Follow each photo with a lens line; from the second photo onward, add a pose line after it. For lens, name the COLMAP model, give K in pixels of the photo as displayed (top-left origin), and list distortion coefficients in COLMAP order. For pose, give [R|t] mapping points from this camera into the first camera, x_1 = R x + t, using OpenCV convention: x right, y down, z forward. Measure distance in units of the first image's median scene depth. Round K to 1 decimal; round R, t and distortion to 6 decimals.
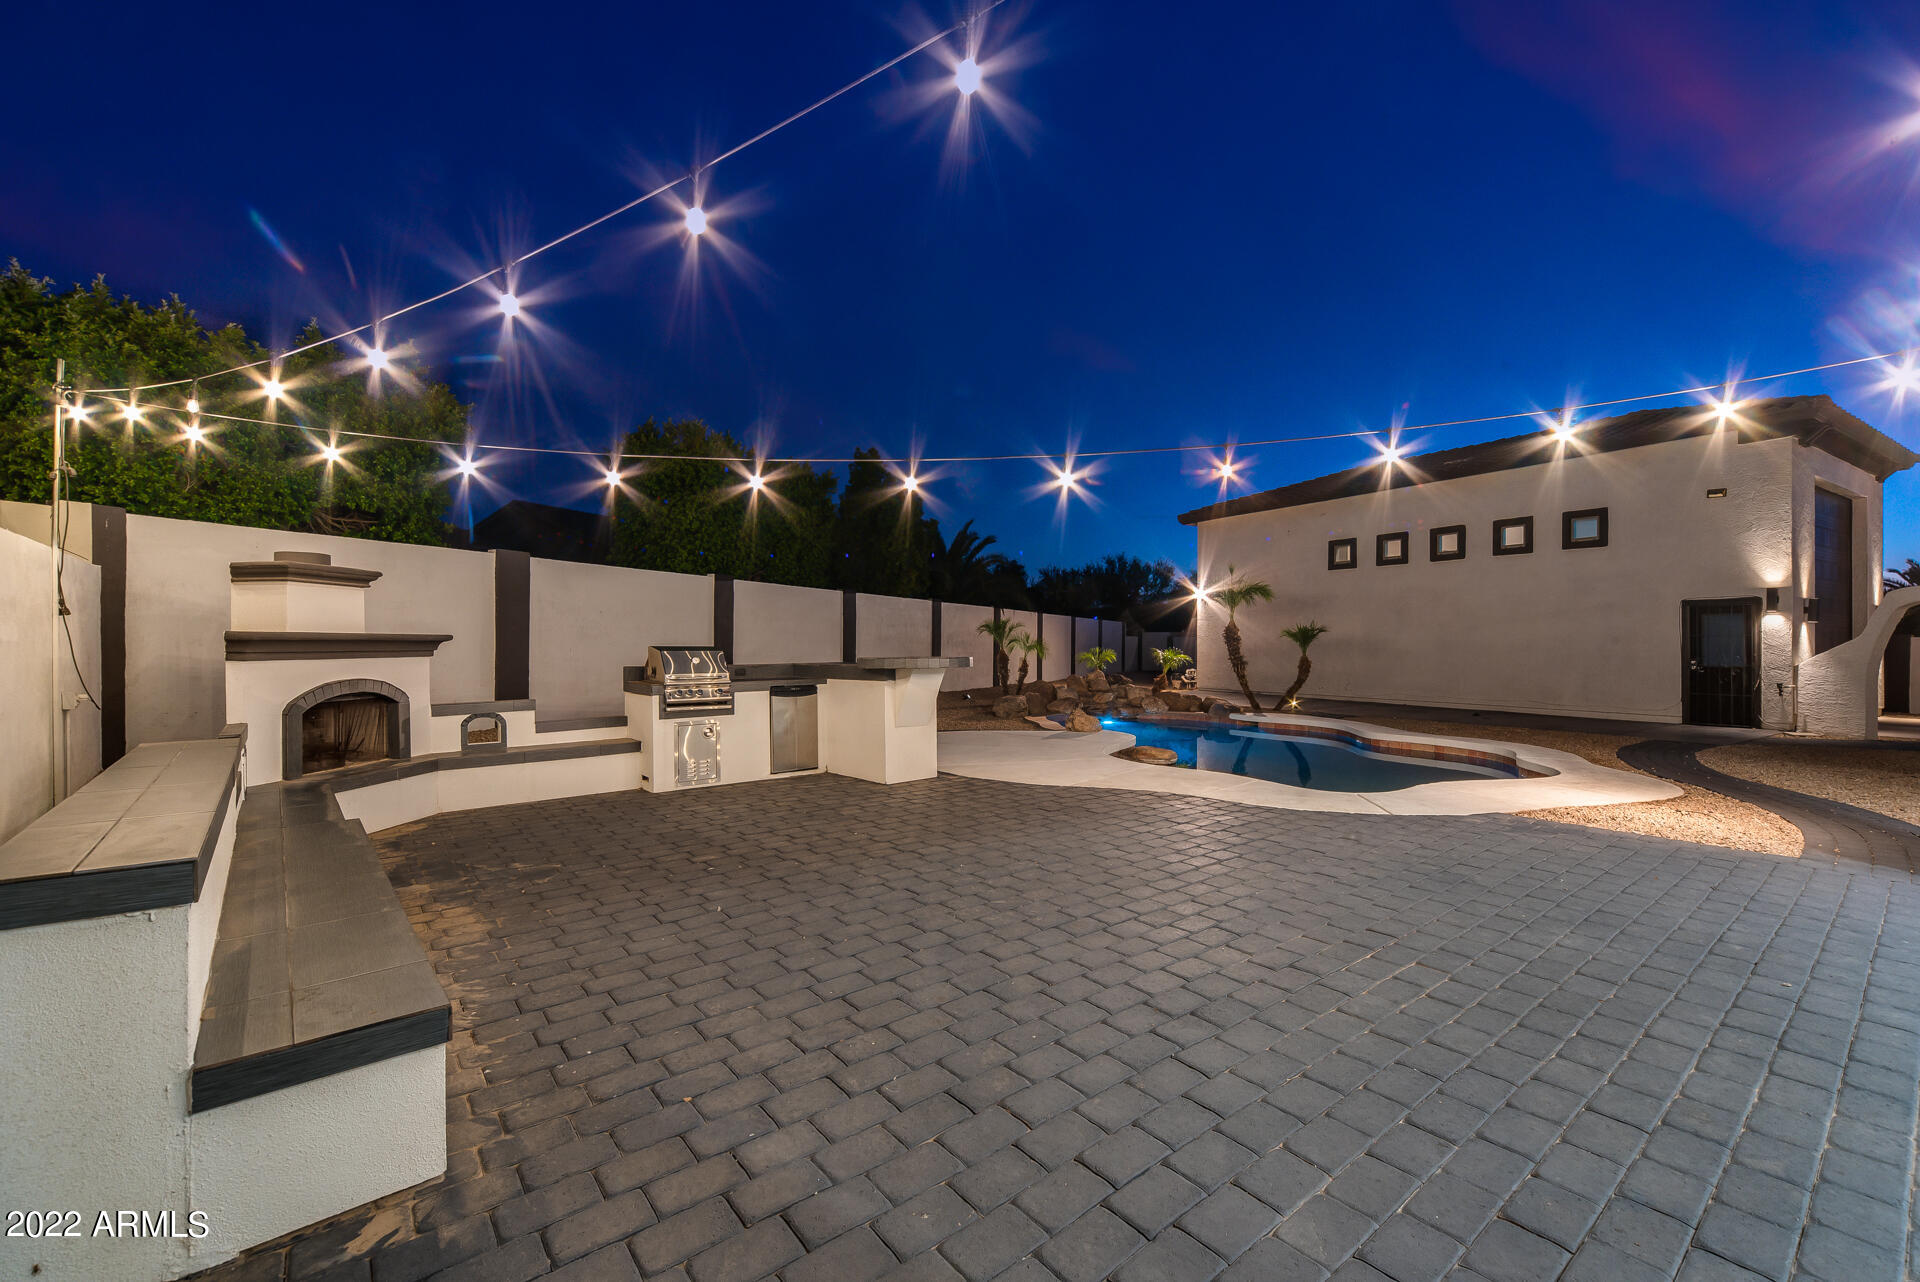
lens RADIAL K [[787.1, 0, 960.0], [0, 787.1, 641.0], [0, 0, 1]] dist [0.001127, -0.000136]
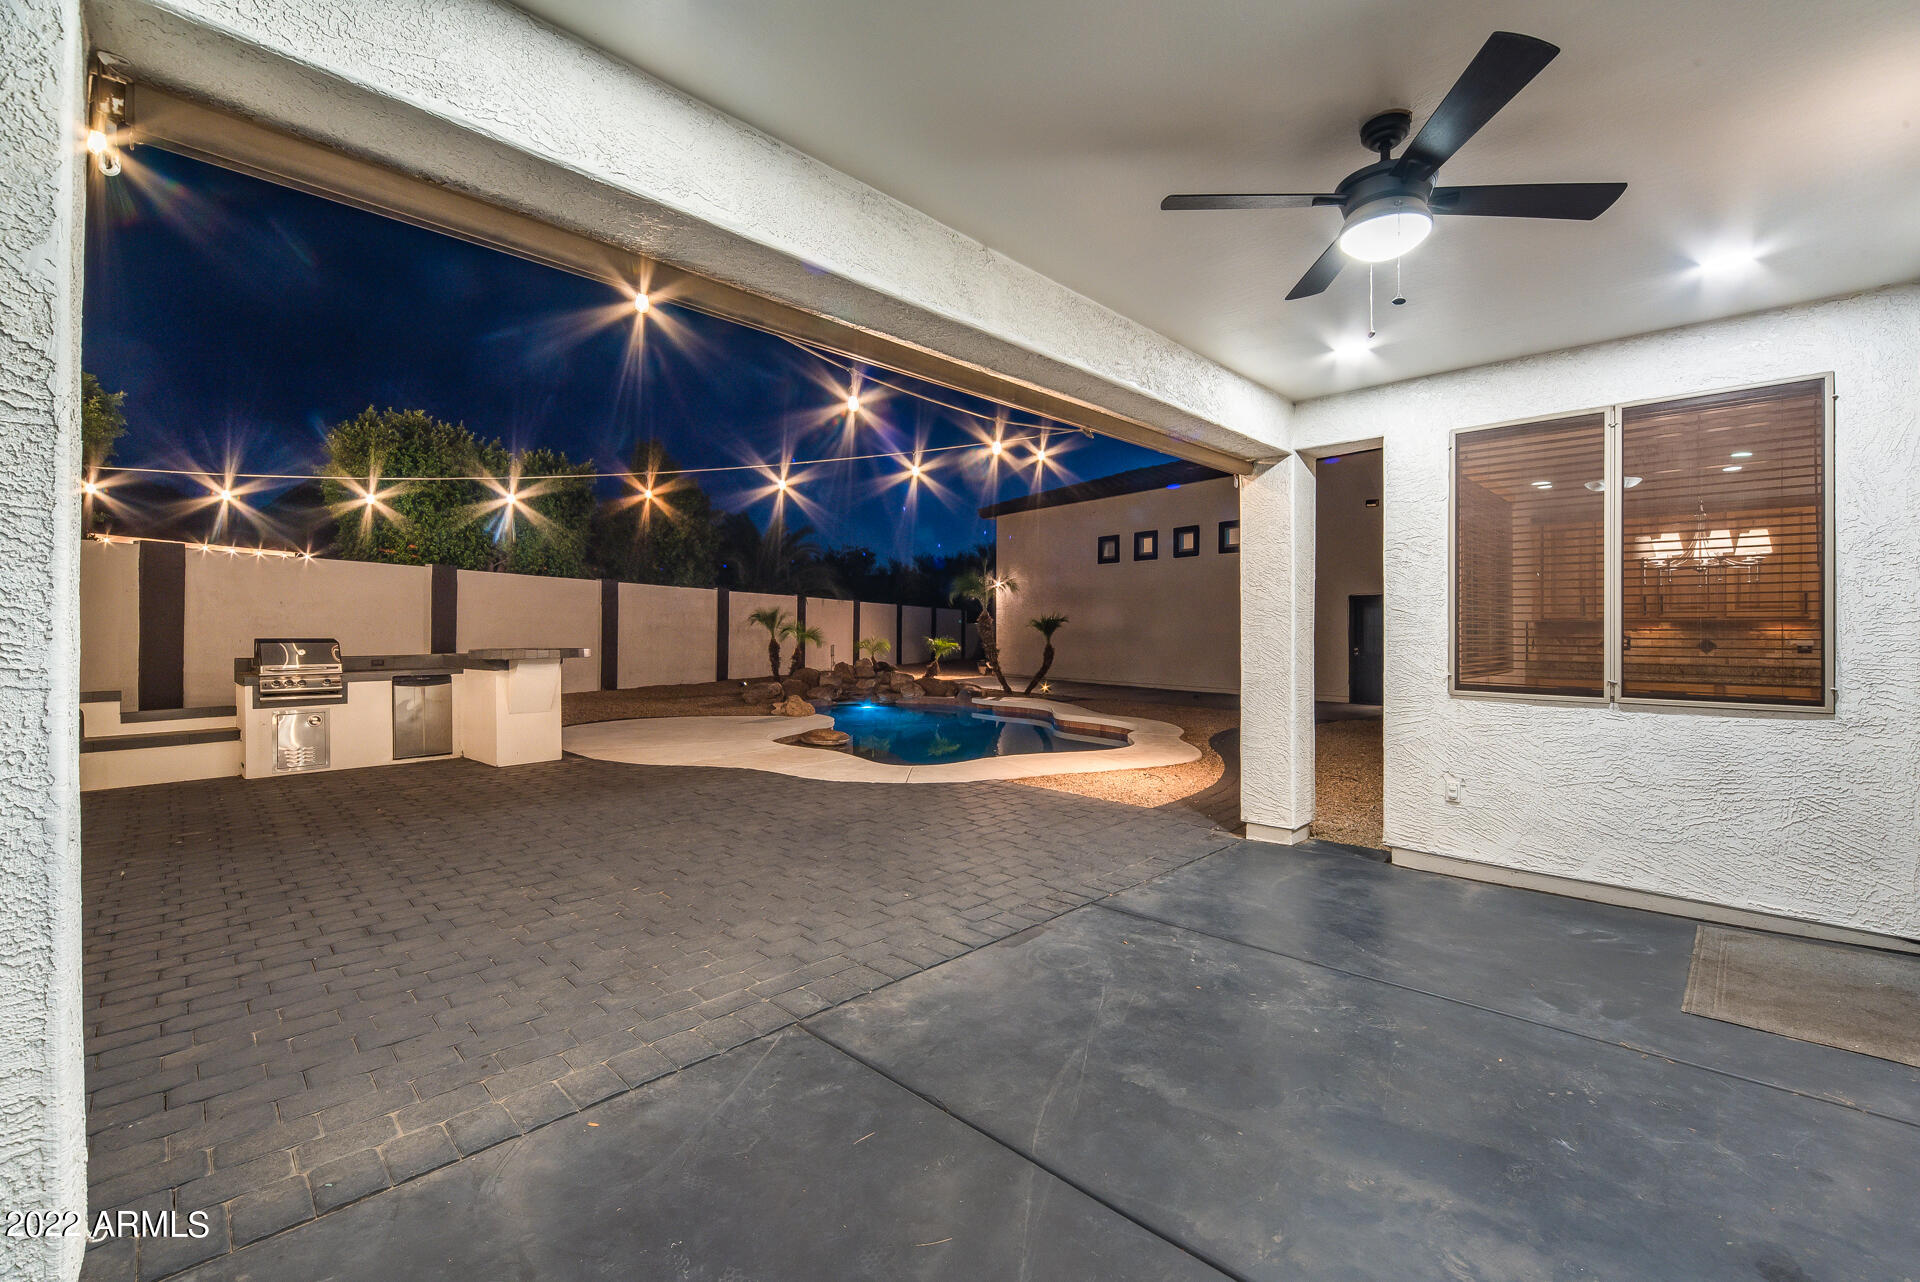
lens RADIAL K [[791.2, 0, 961.1], [0, 791.2, 635.5], [0, 0, 1]] dist [-0.001778, -0.000342]
pose [[0.993048, -0.000682, 0.117712, 0.242724], [-0.000573, 0.999943, 0.010628, -0.005491], [-0.117712, -0.010621, 0.992991, -0.087209]]
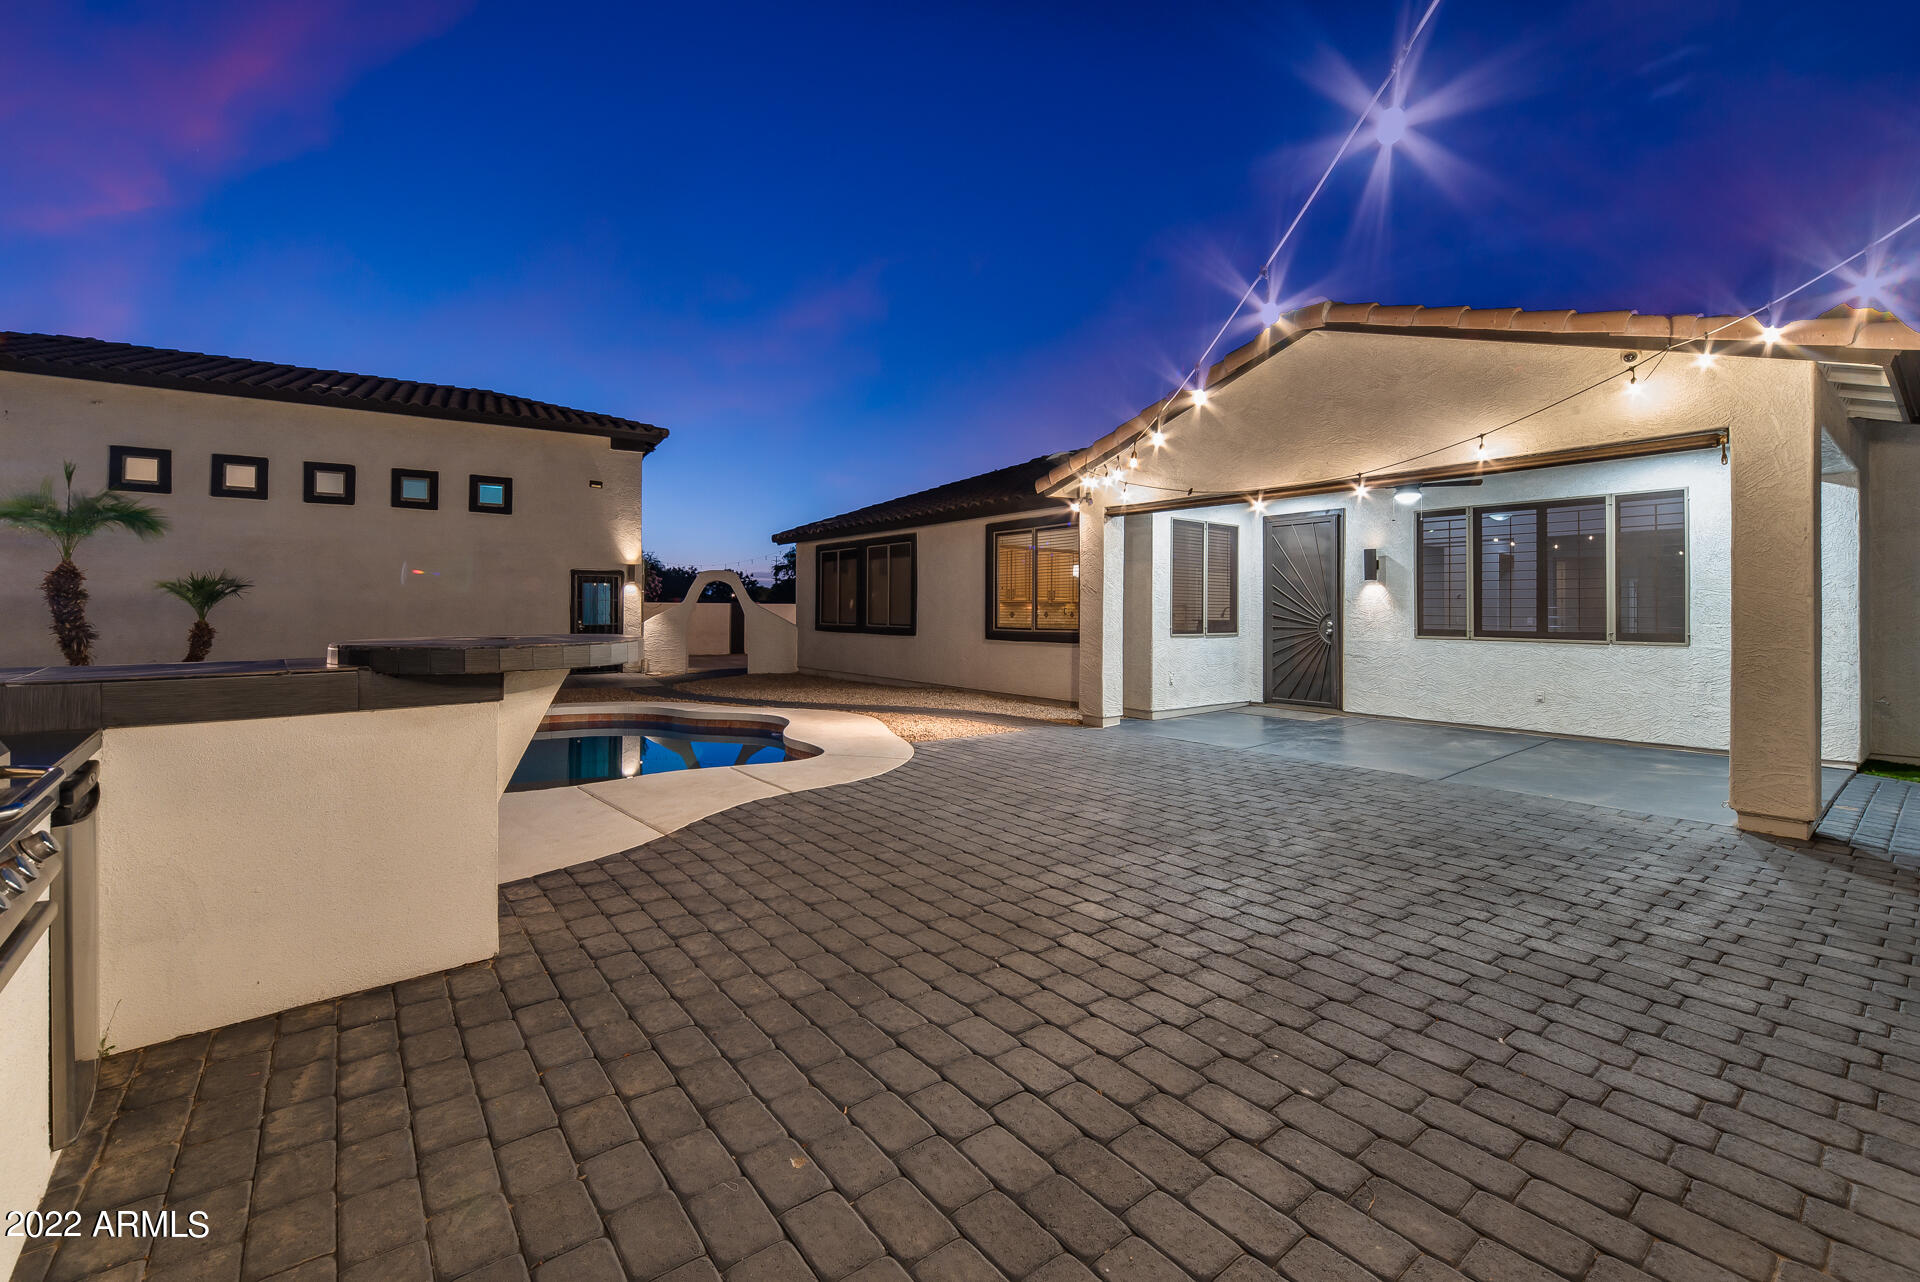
lens RADIAL K [[782.4, 0, 954.3], [0, 782.4, 611.5], [0, 0, 1]] dist [-0.000178, 0.000008]
pose [[-0.002324, -0.000757, 0.999997, -0.280908], [-0.011658, 0.999932, 0.000730, 0.003536], [-0.999929, -0.011656, -0.002332, 0.476471]]
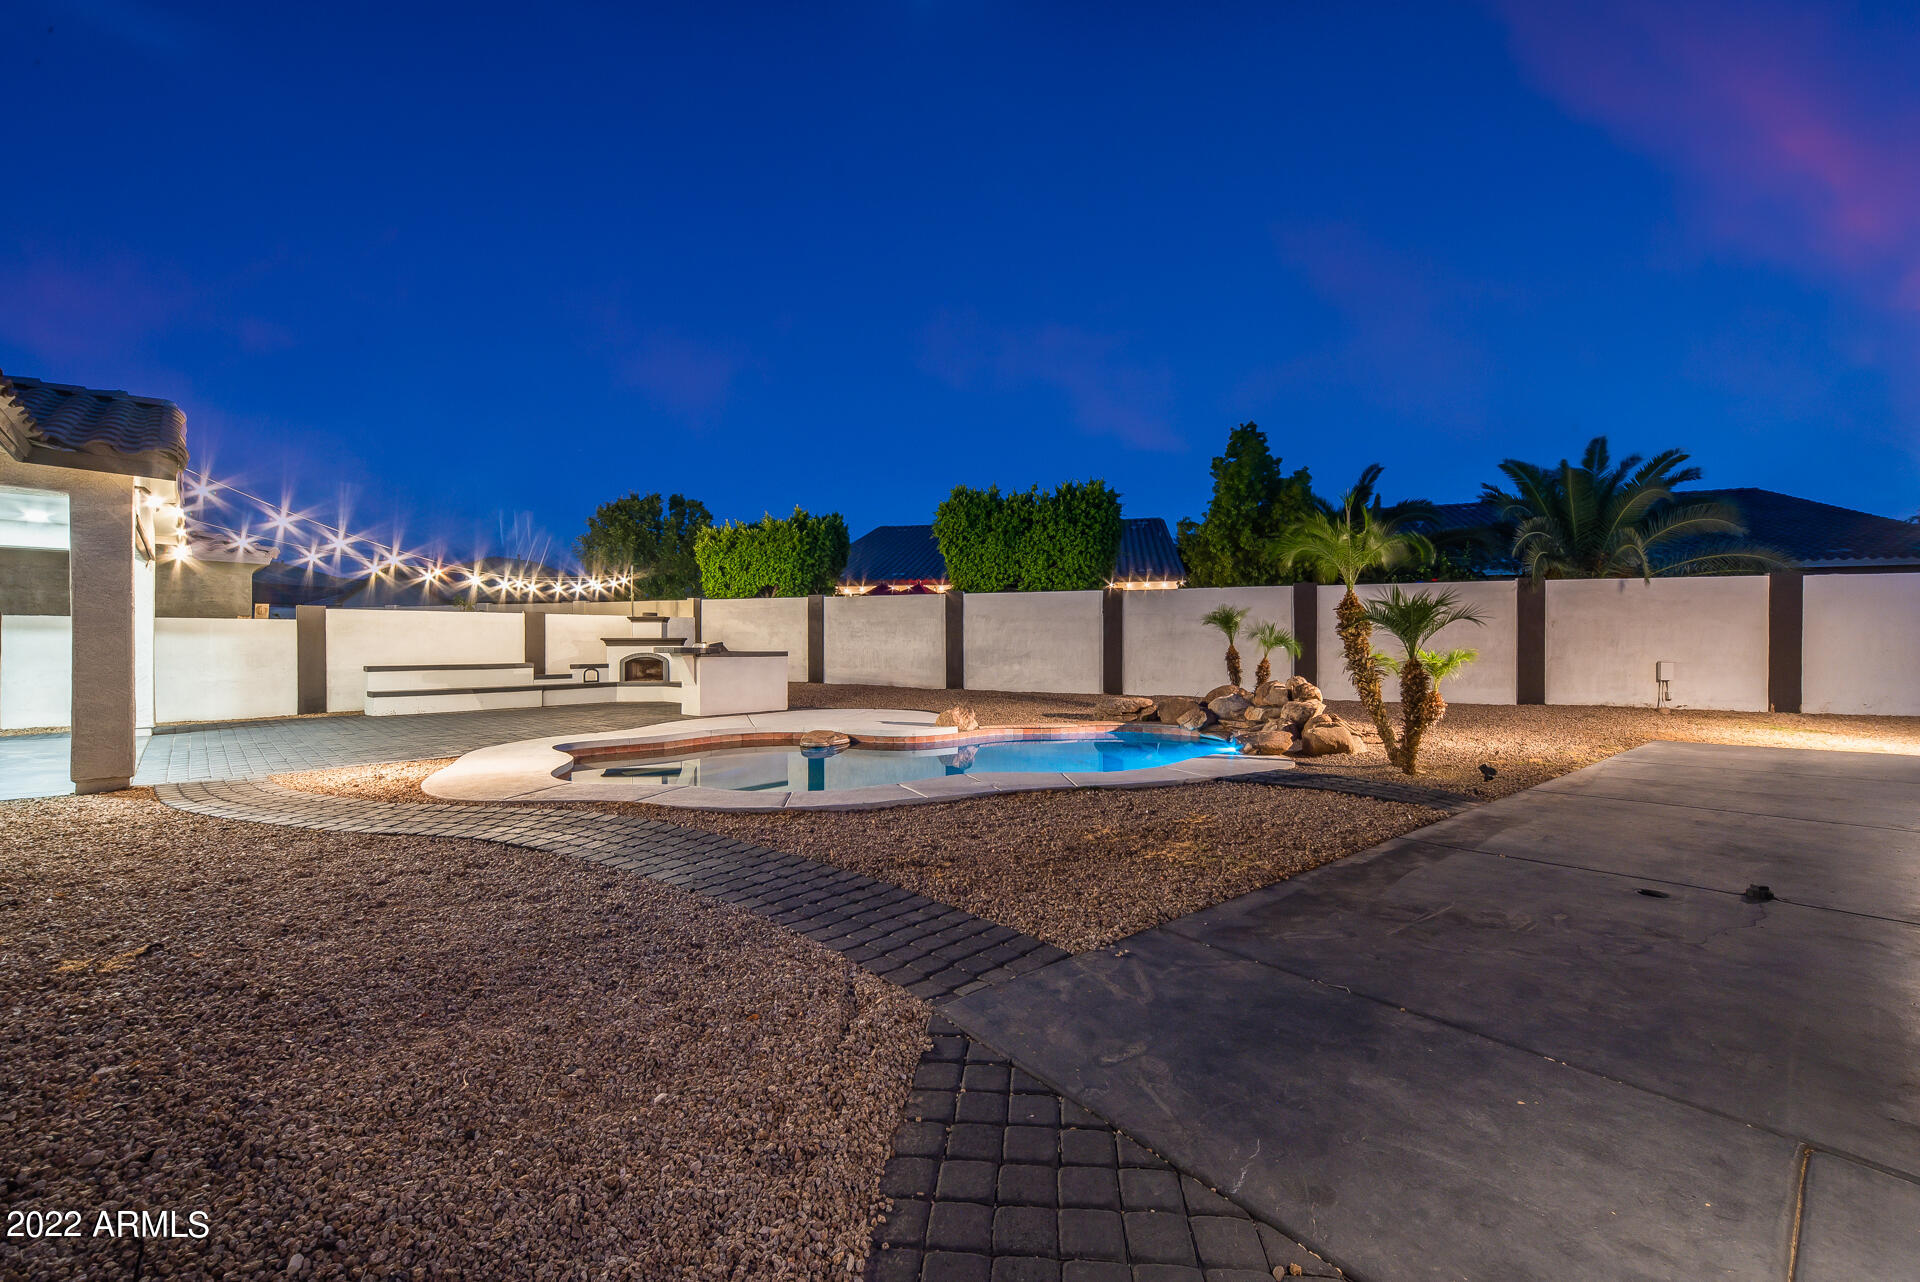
lens RADIAL K [[752.6, 0, 963.2], [0, 752.6, 656.4], [0, 0, 1]] dist [0.000905, 0.000062]
pose [[0.124238, 0.016388, -0.992117, 1.074643], [0.006779, 0.999826, 0.017364, 0.009320], [0.992229, -0.008883, 0.124105, 0.866112]]
